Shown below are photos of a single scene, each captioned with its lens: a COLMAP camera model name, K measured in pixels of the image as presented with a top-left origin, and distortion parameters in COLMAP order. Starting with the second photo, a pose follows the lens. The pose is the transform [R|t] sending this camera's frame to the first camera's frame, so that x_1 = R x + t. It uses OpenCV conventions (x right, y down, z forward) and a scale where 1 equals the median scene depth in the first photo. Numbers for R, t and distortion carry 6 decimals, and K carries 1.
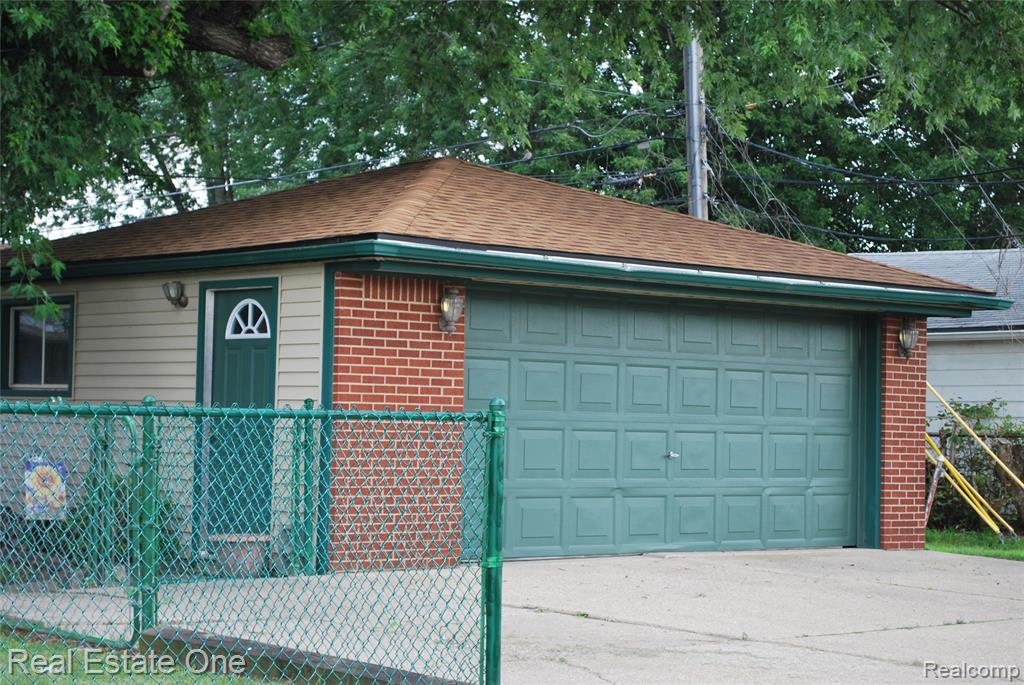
lens RADIAL K [[2095.7, 0, 512.5], [0, 2095.7, 341.9], [0, 0, 1]] dist [-0.018941, 0.000000]
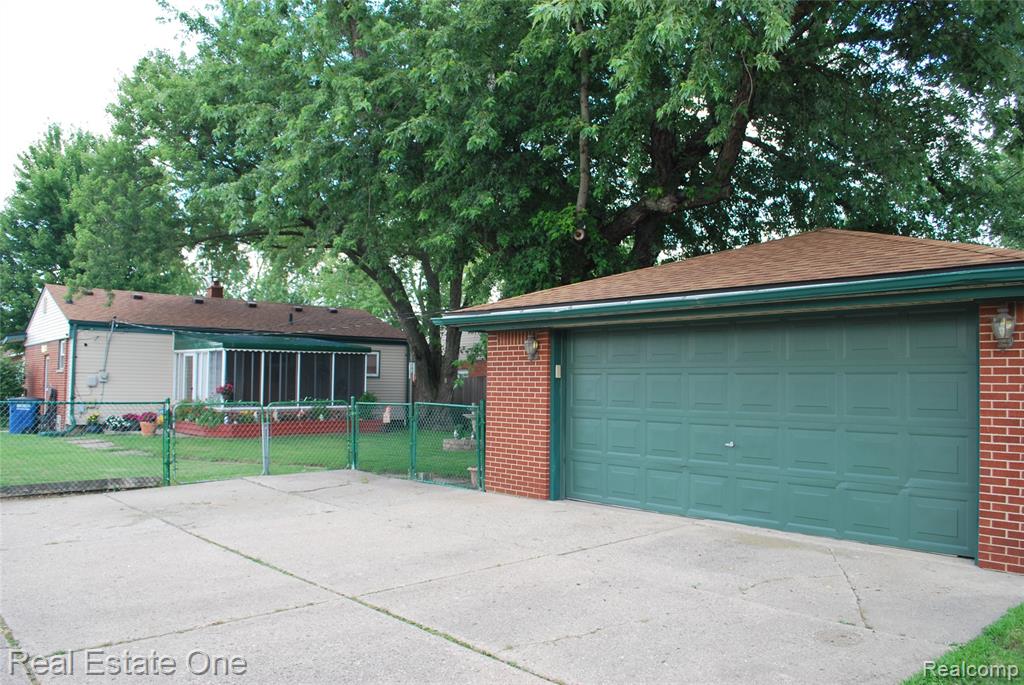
lens RADIAL K [[807.1, 0, 511.7], [0, 807.1, 343.9], [0, 0, 1]] dist [-0.081760, 0.011574]
pose [[0.004035, -0.075728, -0.997120, 0.563242], [0.020644, 0.996922, -0.075629, 0.028167], [0.999779, -0.020279, 0.005586, 0.879499]]
